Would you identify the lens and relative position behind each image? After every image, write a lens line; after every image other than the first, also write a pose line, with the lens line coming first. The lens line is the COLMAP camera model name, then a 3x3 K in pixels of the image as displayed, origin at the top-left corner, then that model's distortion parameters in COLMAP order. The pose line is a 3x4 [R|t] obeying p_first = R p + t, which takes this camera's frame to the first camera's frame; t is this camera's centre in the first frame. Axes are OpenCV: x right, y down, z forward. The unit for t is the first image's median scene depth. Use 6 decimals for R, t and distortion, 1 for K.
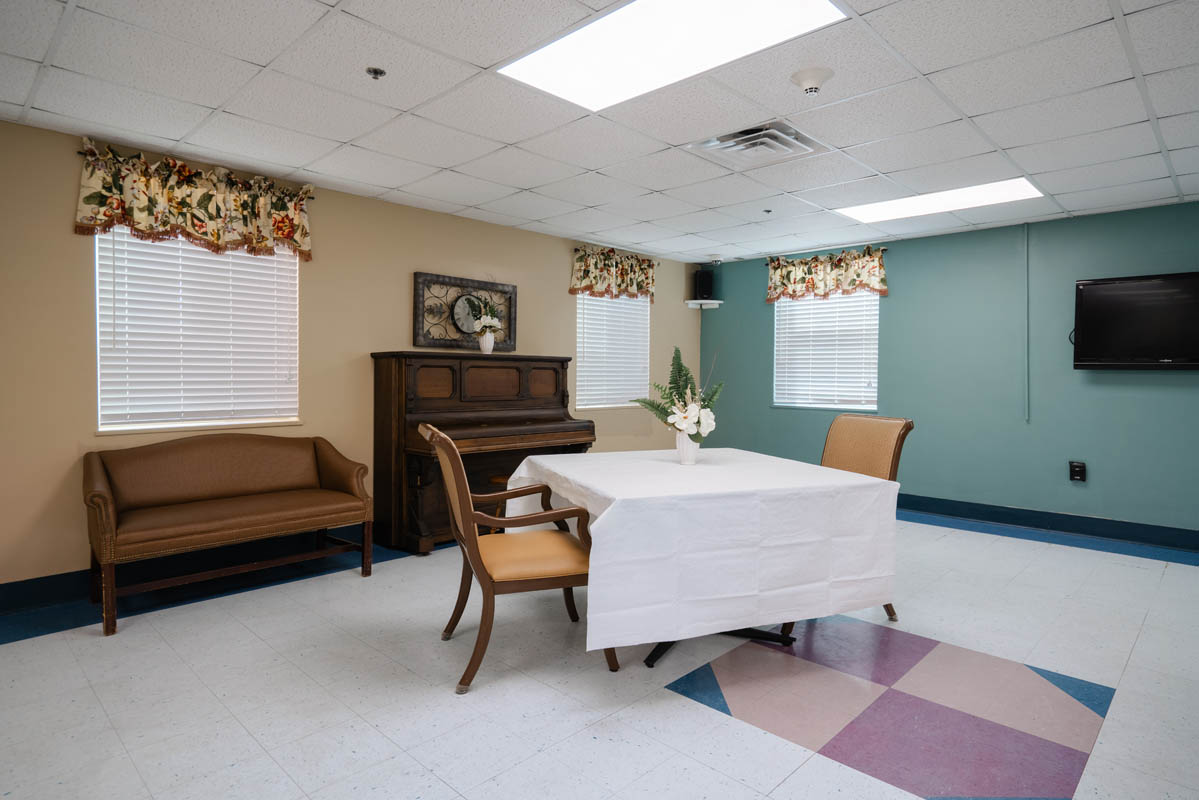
lens RADIAL K [[664.0, 0, 604.3], [0, 664.0, 392.1], [0, 0, 1]] dist [0.000602, 0.000017]
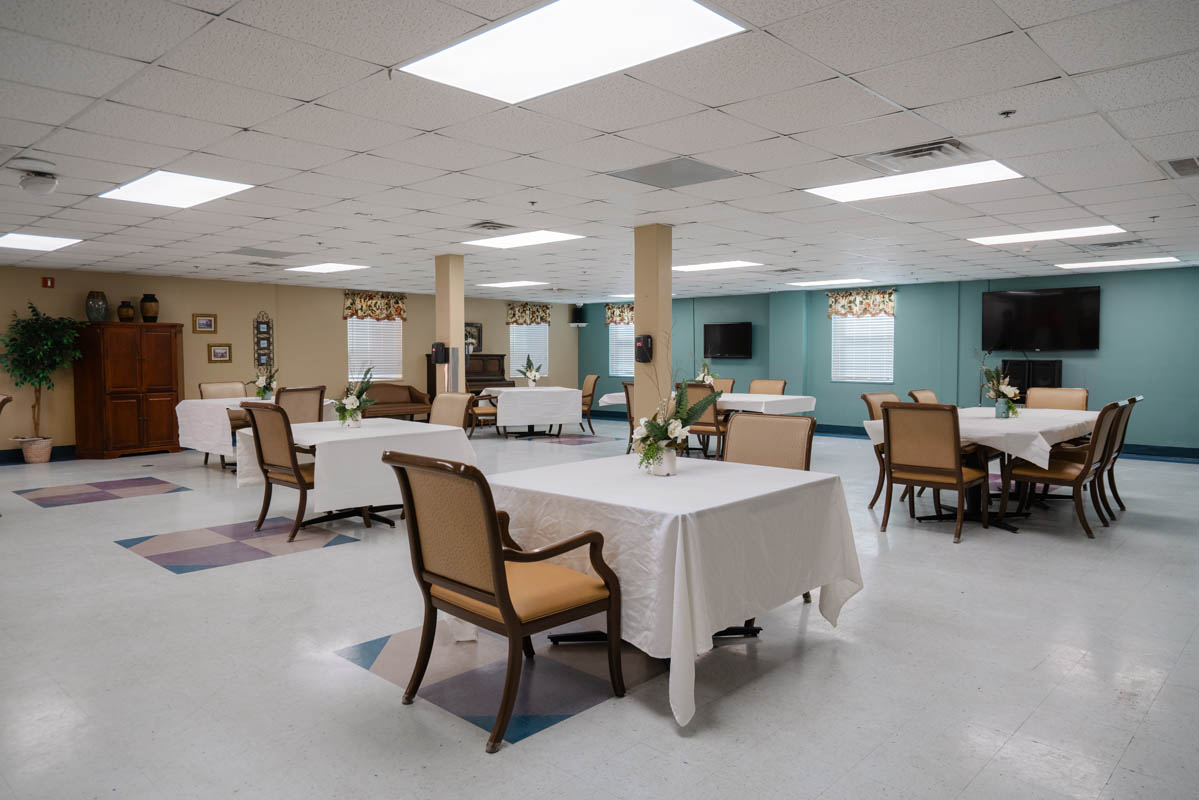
lens RADIAL K [[800.3, 0, 596.2], [0, 800.3, 402.0], [0, 0, 1]] dist [-0.002330, -0.000089]
pose [[0.999972, -0.007311, -0.001616, 0.285848], [0.007355, 0.999549, 0.029132, 0.037485], [0.001402, -0.029143, 0.999574, -1.915165]]
